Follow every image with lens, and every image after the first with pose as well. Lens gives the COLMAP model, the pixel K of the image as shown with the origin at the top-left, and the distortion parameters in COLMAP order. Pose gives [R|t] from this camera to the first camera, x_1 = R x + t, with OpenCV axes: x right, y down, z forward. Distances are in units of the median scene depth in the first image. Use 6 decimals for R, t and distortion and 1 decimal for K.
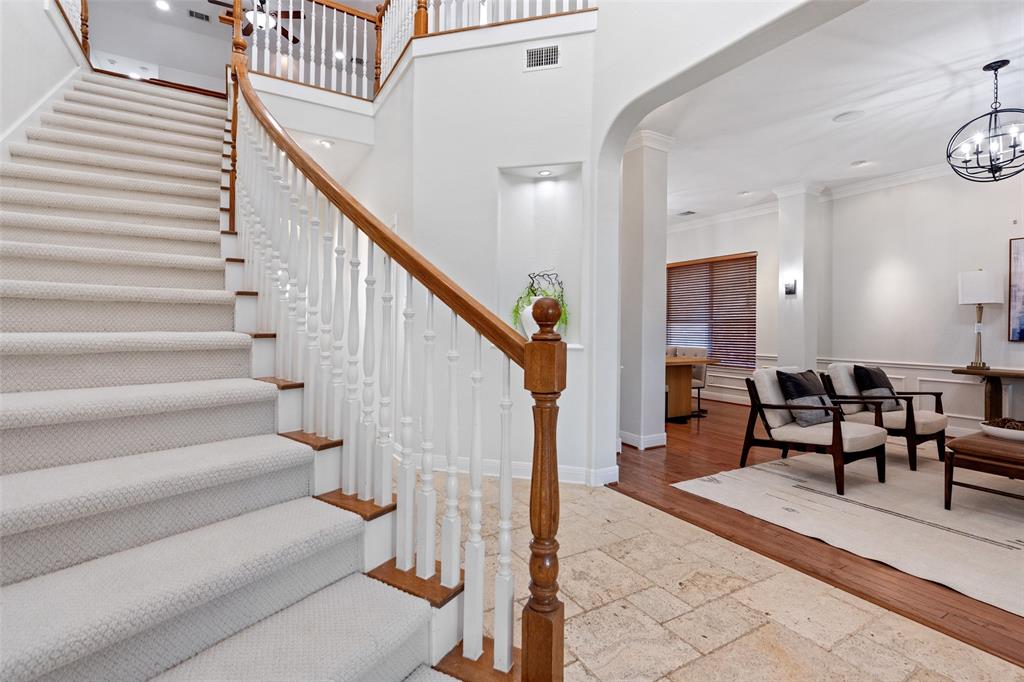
lens RADIAL K [[474.2, 0, 508.9], [0, 474.2, 331.5], [0, 0, 1]] dist [-0.002812, 0.000059]
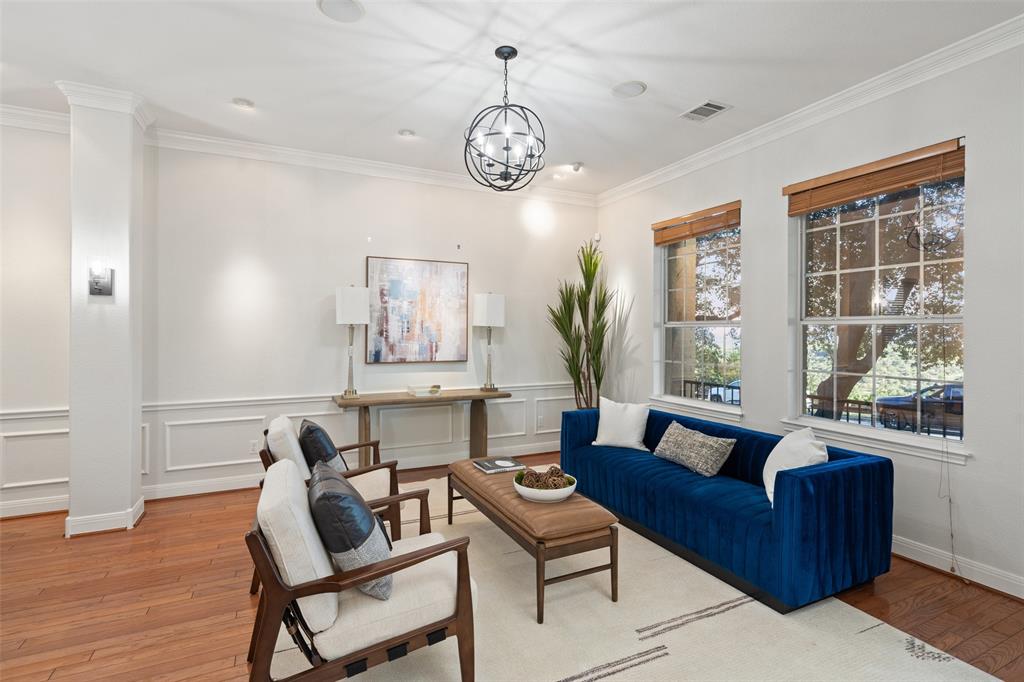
lens RADIAL K [[474.2, 0, 505.8], [0, 474.2, 335.3], [0, 0, 1]] dist [-0.002812, 0.000059]
pose [[0.074684, -0.011568, 0.997140, 0.128147], [0.002090, 0.999932, 0.011444, -0.049351], [-0.997205, 0.001229, 0.074703, 0.646174]]
